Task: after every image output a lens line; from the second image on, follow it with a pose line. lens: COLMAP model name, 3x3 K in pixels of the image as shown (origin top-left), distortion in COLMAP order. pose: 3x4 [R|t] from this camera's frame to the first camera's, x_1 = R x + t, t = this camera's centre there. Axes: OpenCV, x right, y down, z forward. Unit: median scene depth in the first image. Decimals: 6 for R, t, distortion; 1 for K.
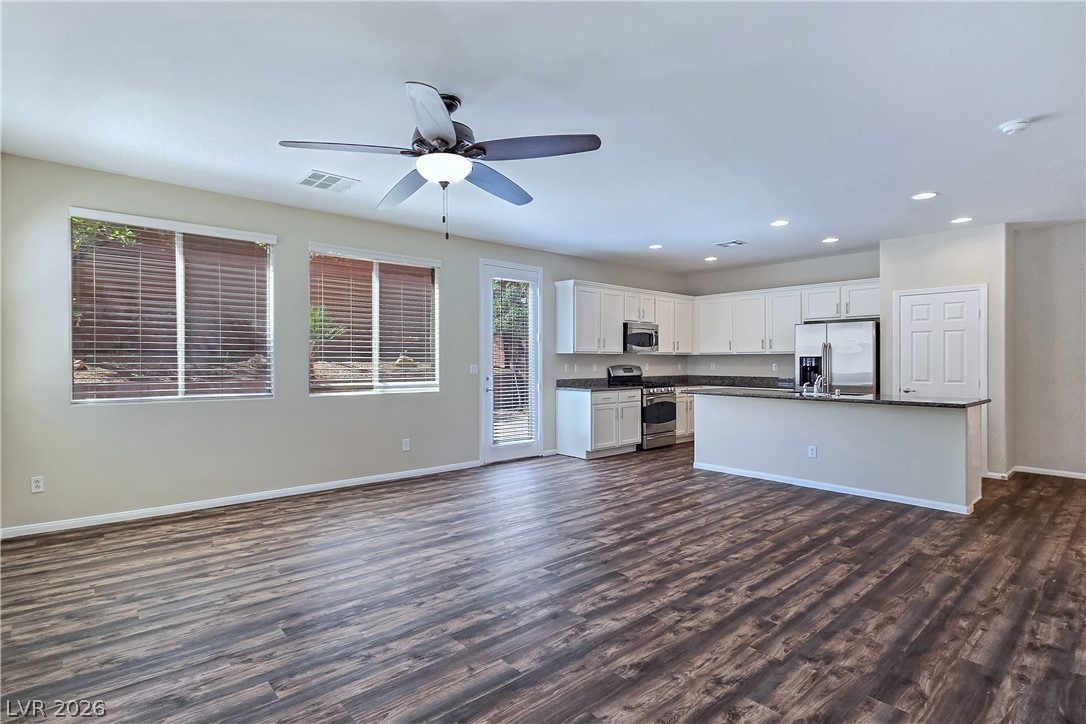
lens RADIAL K [[531.1, 0, 491.3], [0, 531.1, 366.4], [0, 0, 1]] dist [-0.004383, -0.001266]
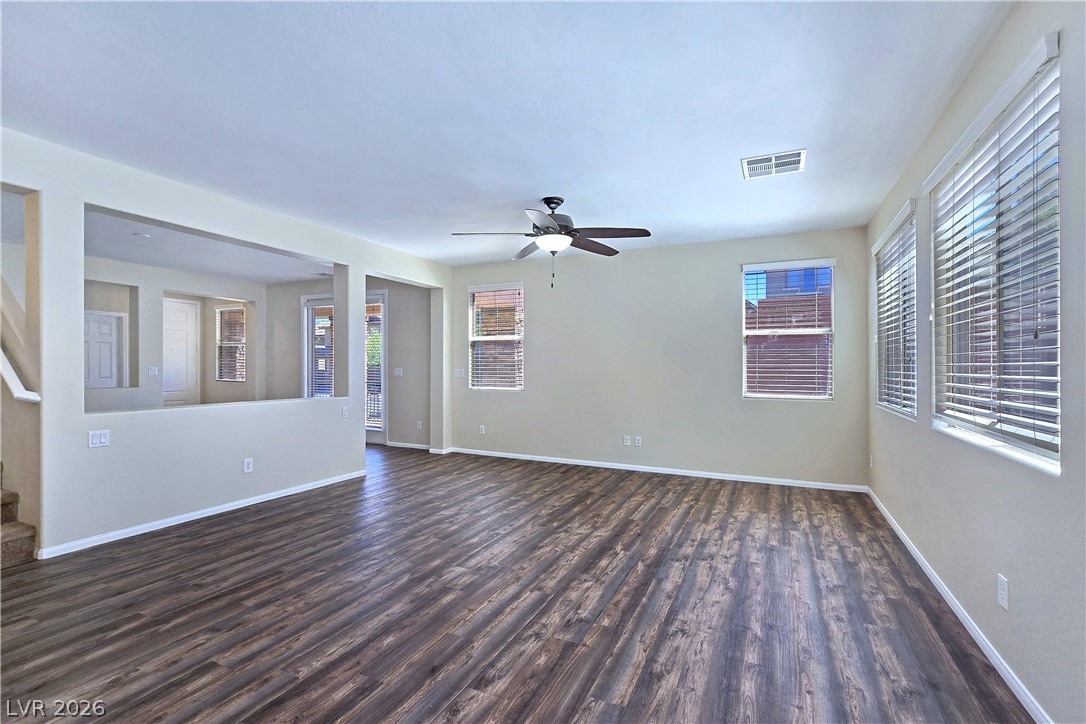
lens RADIAL K [[491.7, 0, 537.5], [0, 491.7, 362.4], [0, 0, 1]] dist [-0.001784, -0.001111]
pose [[-0.903831, -0.010891, -0.427750, 0.318377], [-0.012719, 0.999918, 0.001416, -0.013636], [0.427700, 0.006720, -0.903896, 1.270799]]
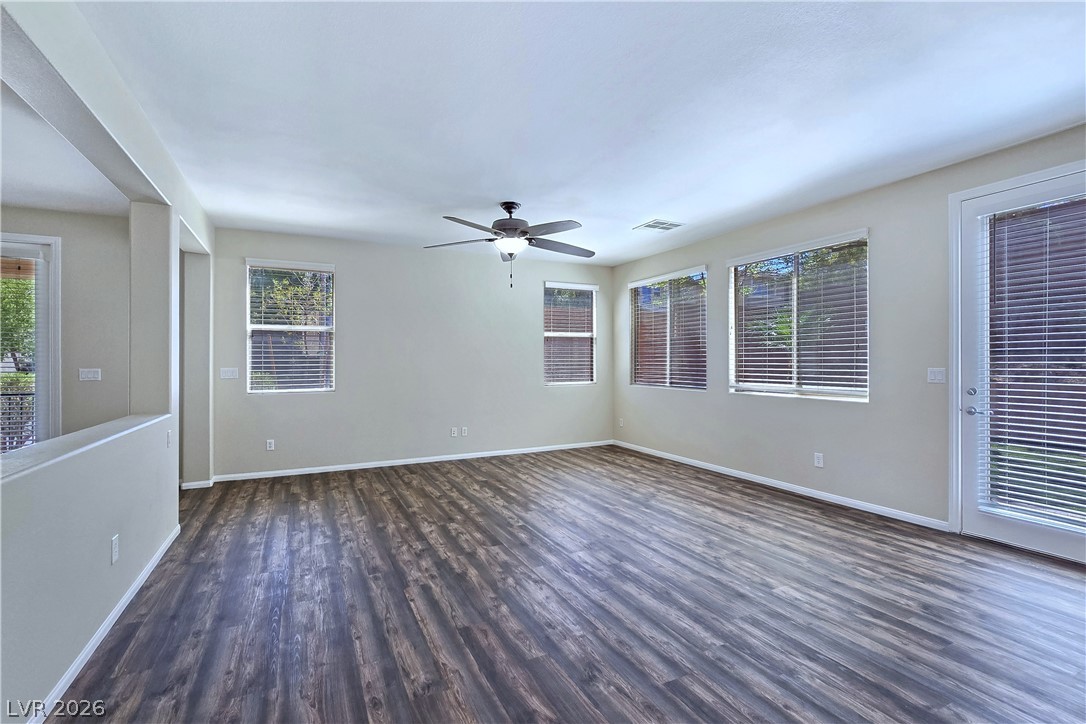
lens RADIAL K [[485.6, 0, 539.9], [0, 485.6, 357.9], [0, 0, 1]] dist [-0.002489, -0.000695]
pose [[-0.213967, -0.008694, -0.976802, 0.758408], [-0.007823, 0.999944, -0.007187, -0.008224], [0.976810, 0.006104, -0.214023, 0.788270]]
